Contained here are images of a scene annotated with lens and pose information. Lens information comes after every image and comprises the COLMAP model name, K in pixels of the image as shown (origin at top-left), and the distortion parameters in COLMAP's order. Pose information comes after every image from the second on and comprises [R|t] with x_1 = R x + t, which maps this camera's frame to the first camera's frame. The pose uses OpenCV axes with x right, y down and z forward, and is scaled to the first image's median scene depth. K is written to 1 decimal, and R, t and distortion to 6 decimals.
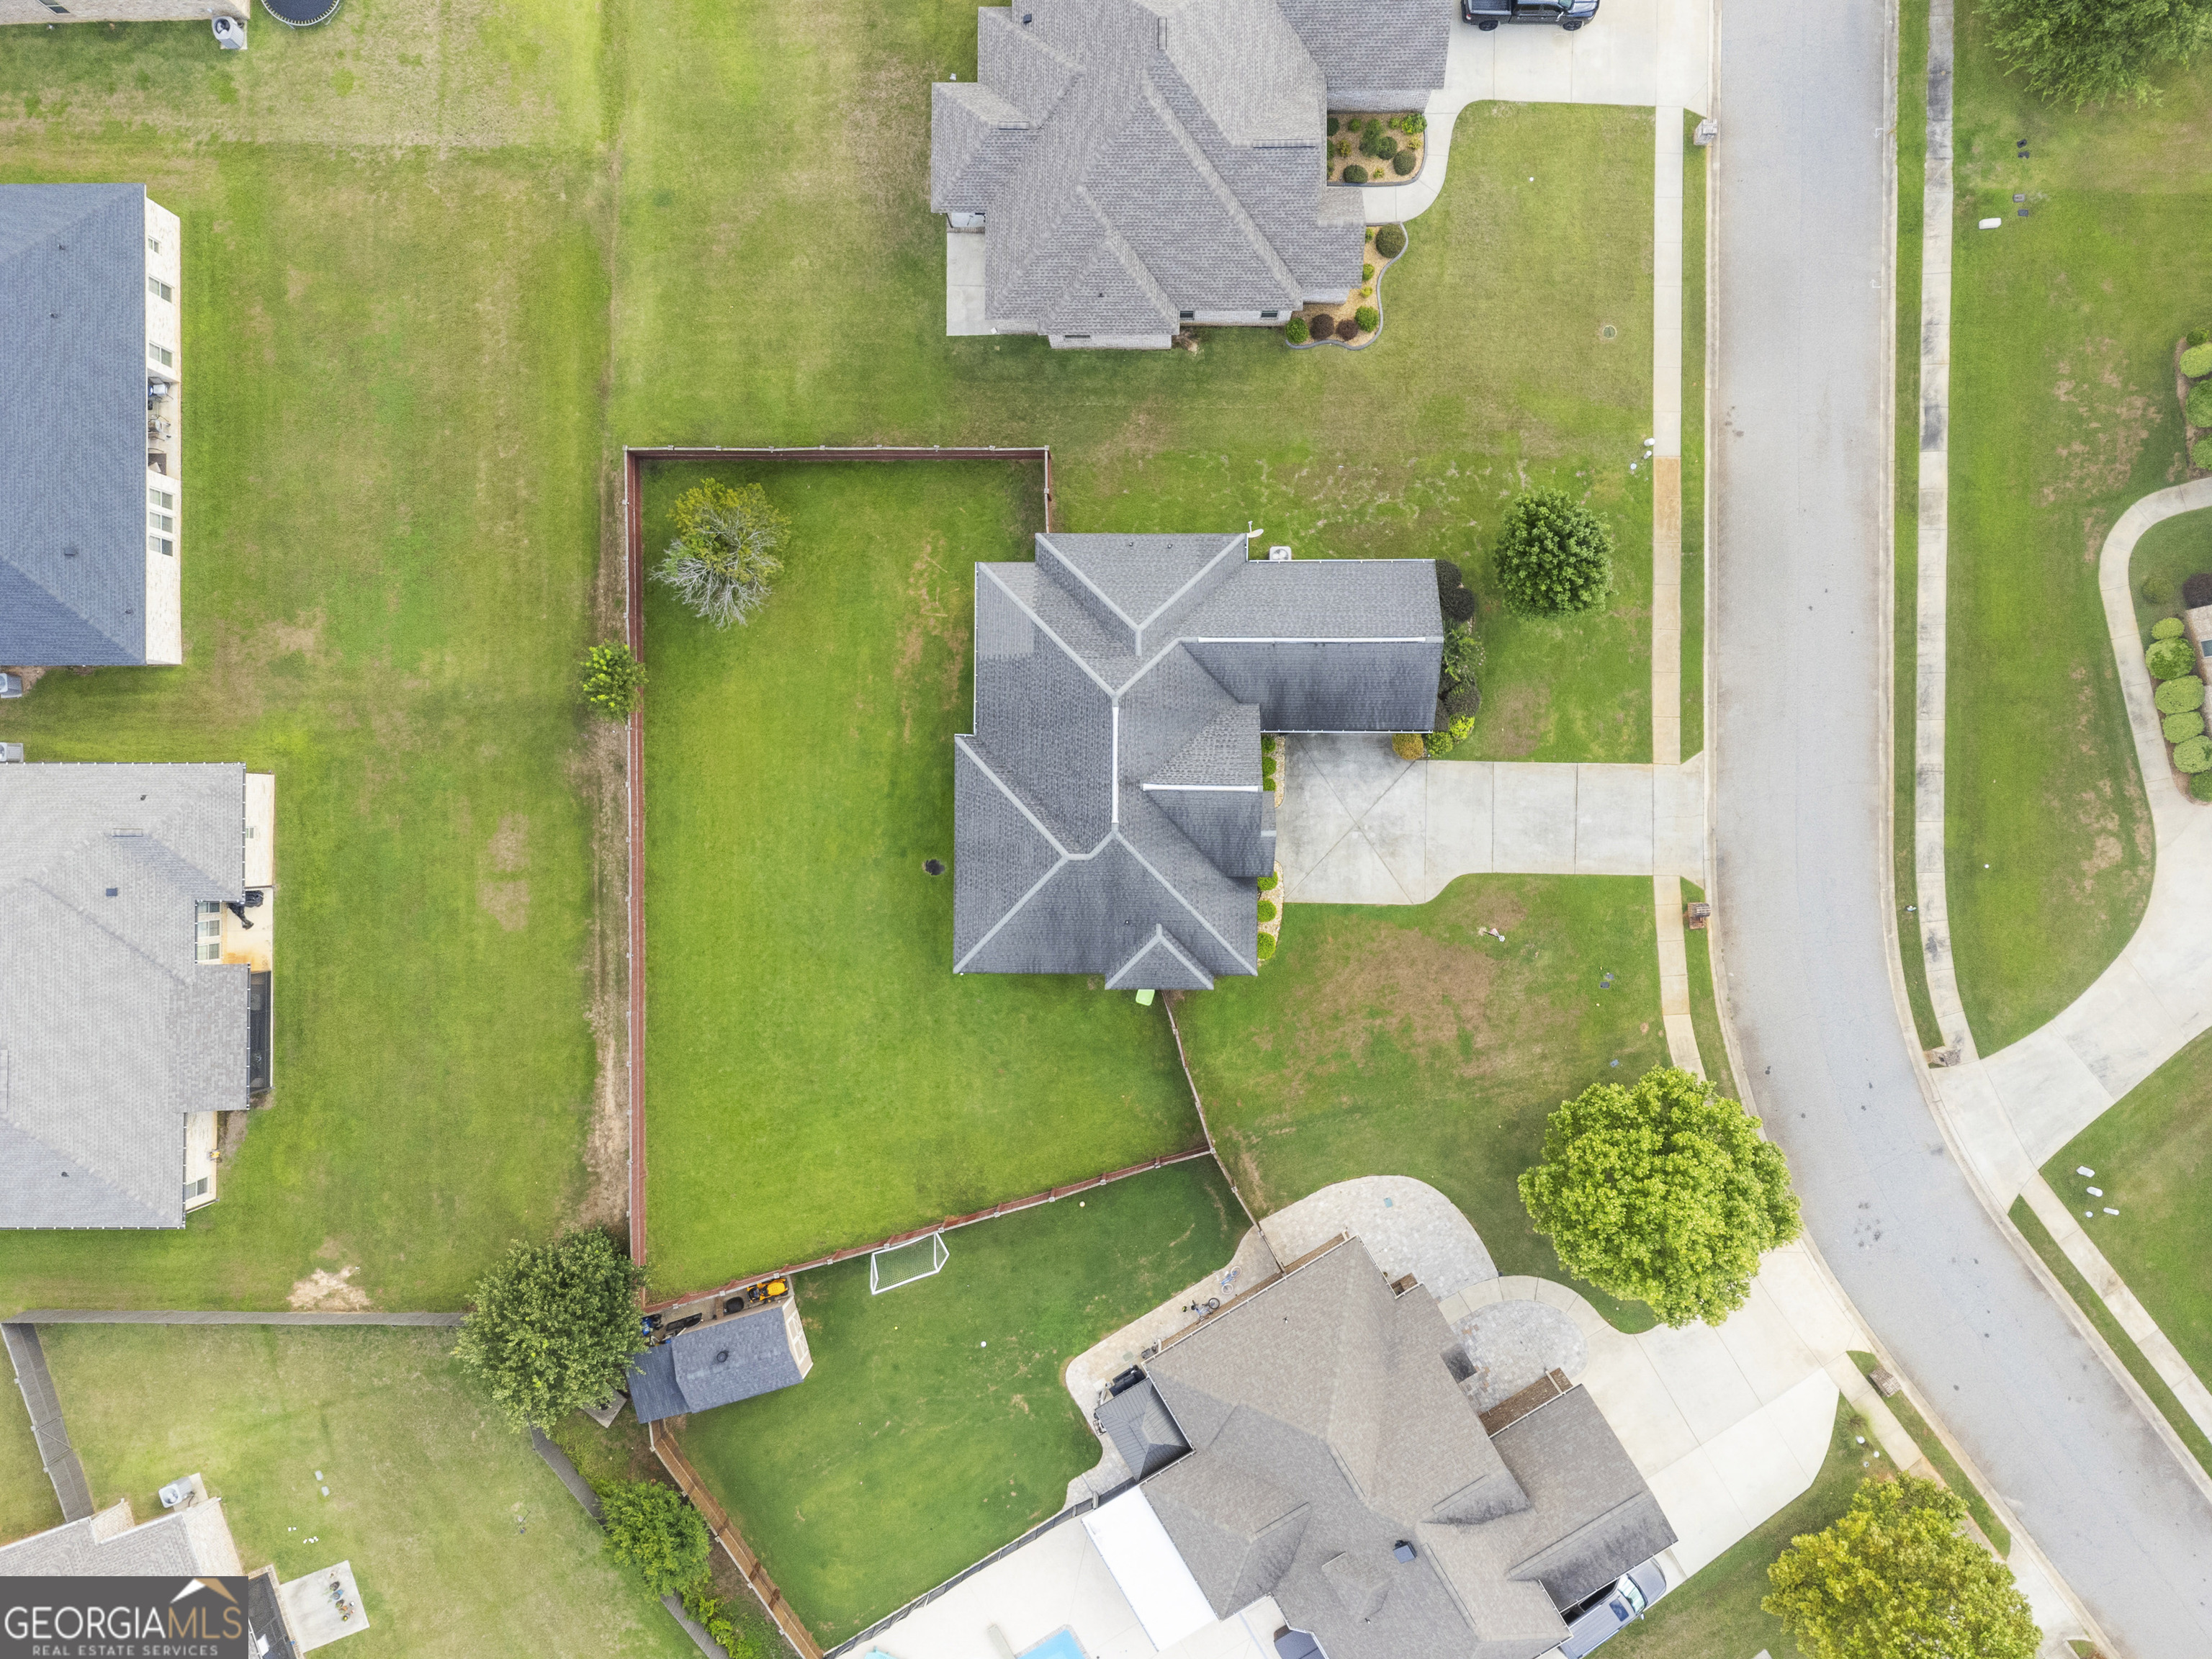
lens RADIAL K [[1613.6, 0, 1075.0], [0, 1613.6, 828.1], [0, 0, 1]] dist [0.011198, 0.003421]
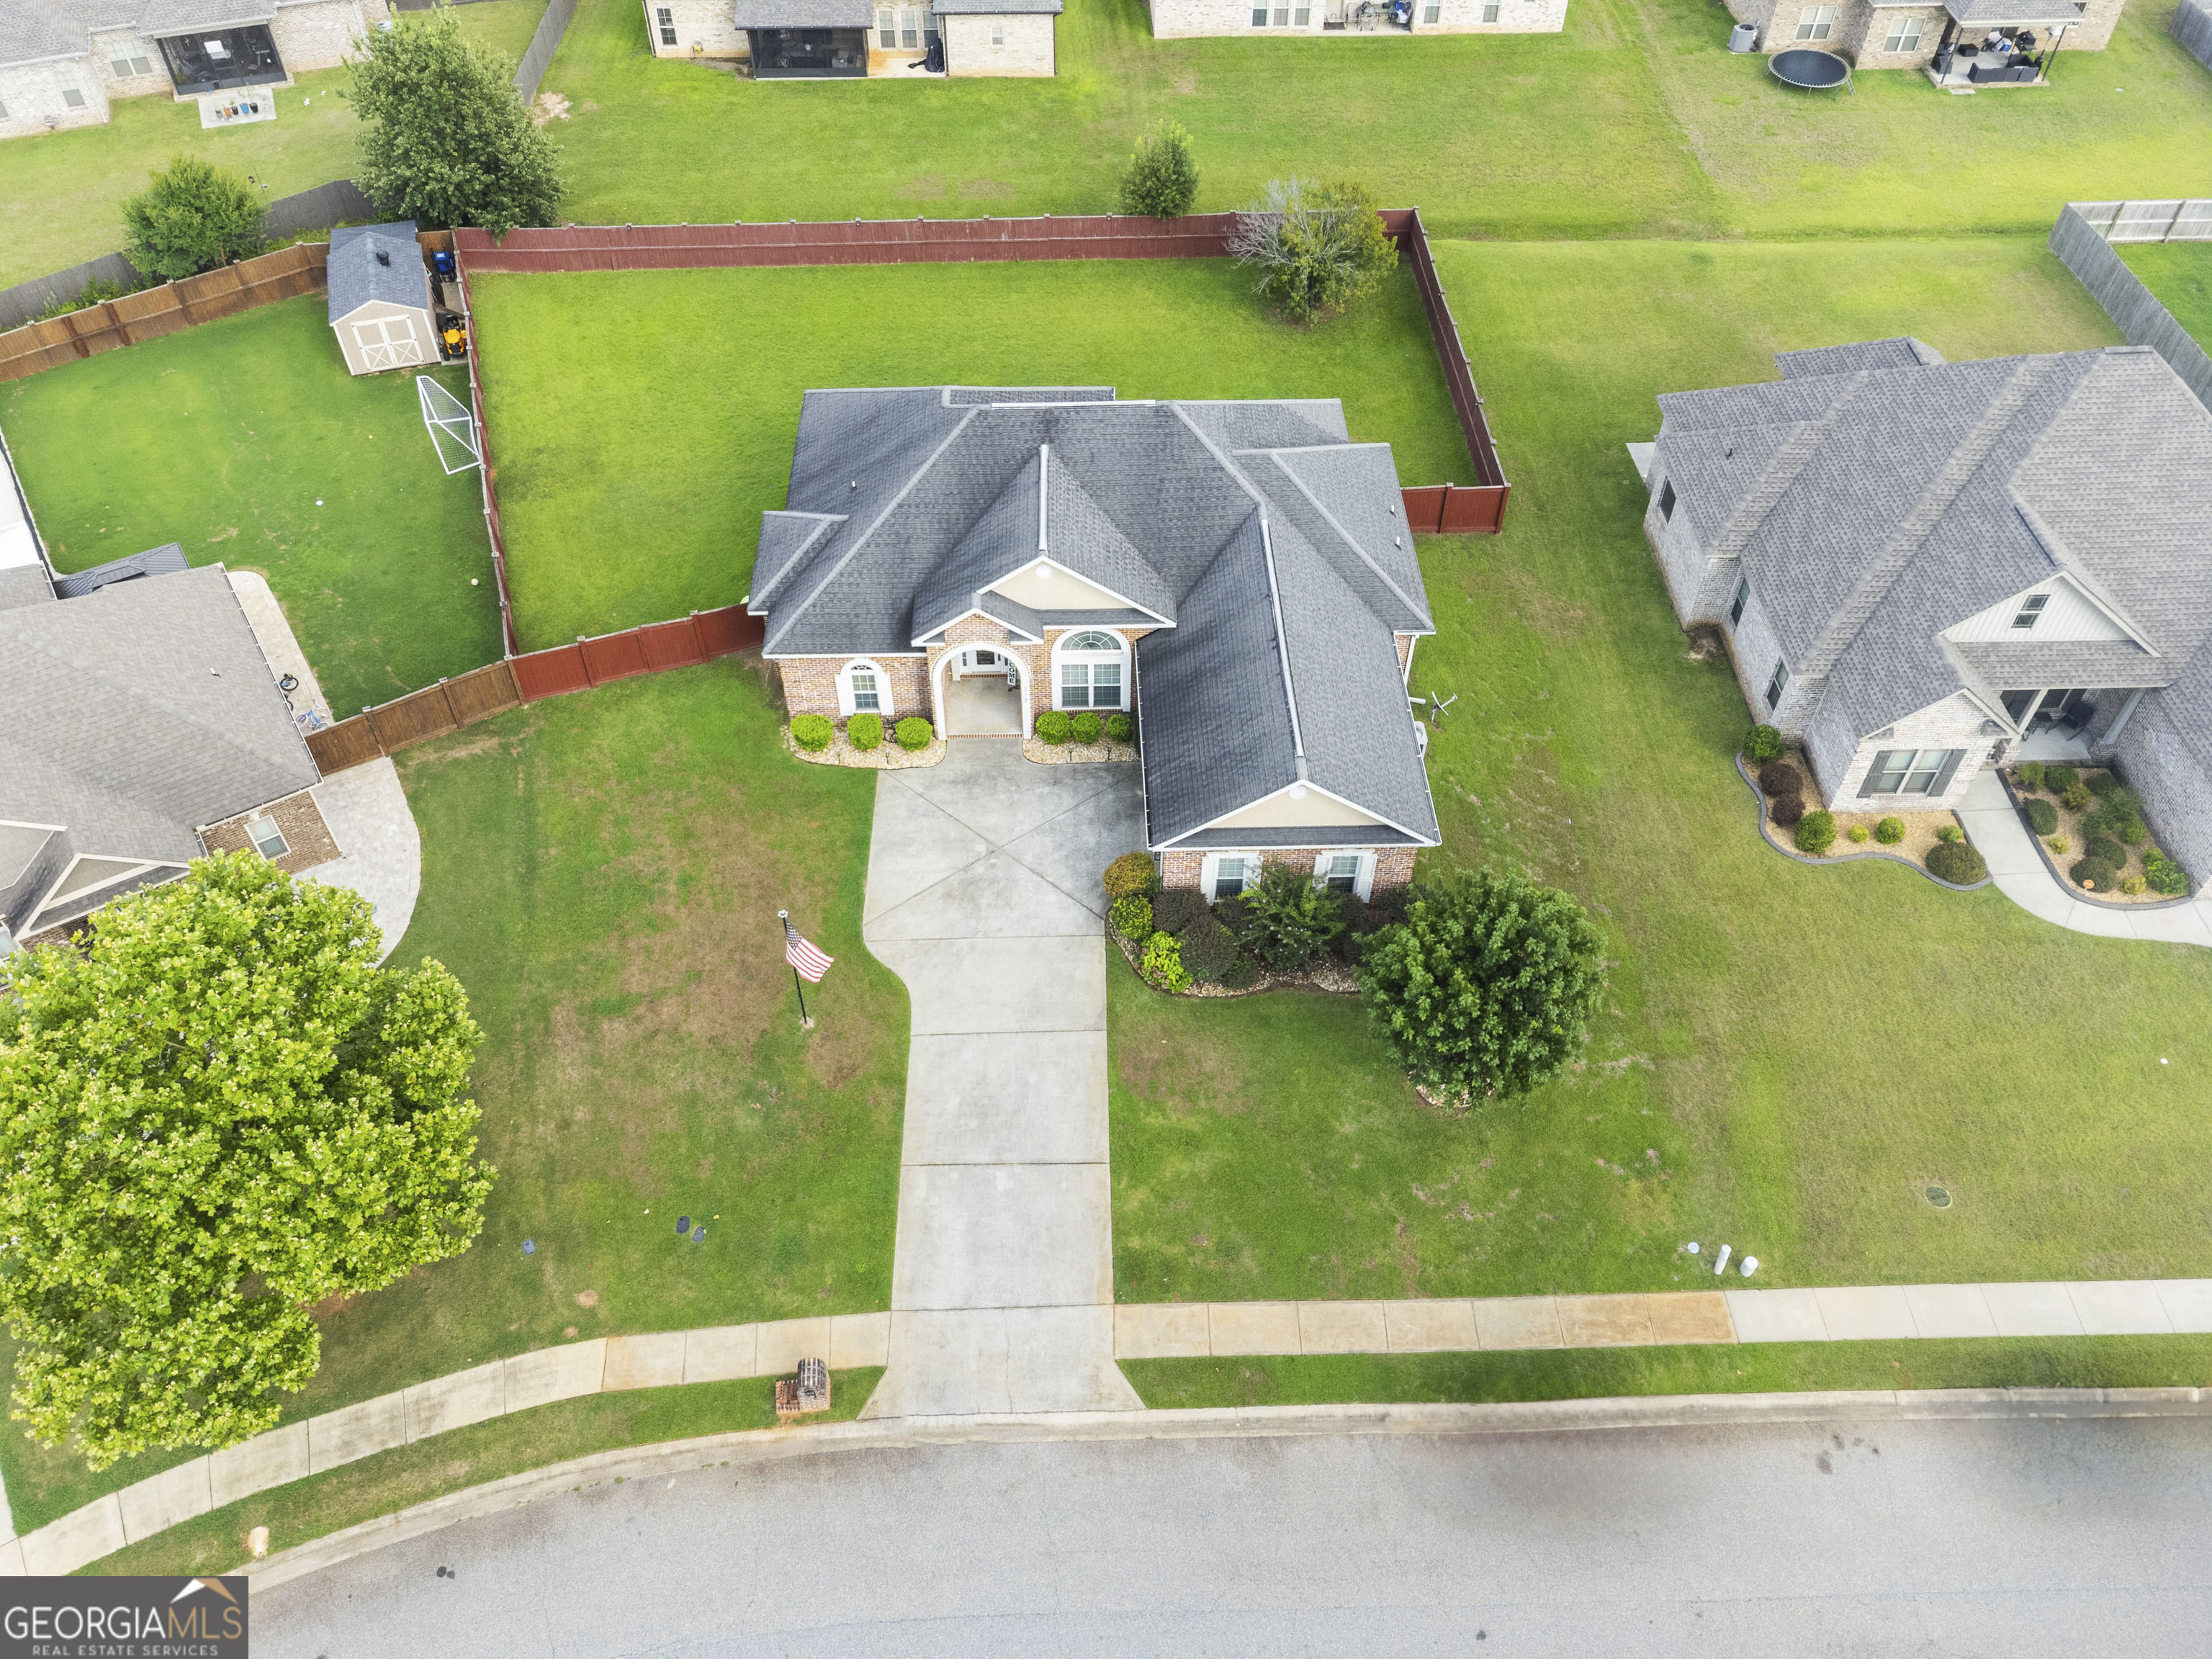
lens RADIAL K [[1613.6, 0, 1075.0], [0, 1613.6, 828.1], [0, 0, 1]] dist [0.011198, 0.003421]
pose [[0.023842, 0.767018, -0.641182, 0.565339], [-0.999710, 0.020399, -0.012771, -0.024376], [0.003284, 0.641301, 0.767282, 0.520623]]
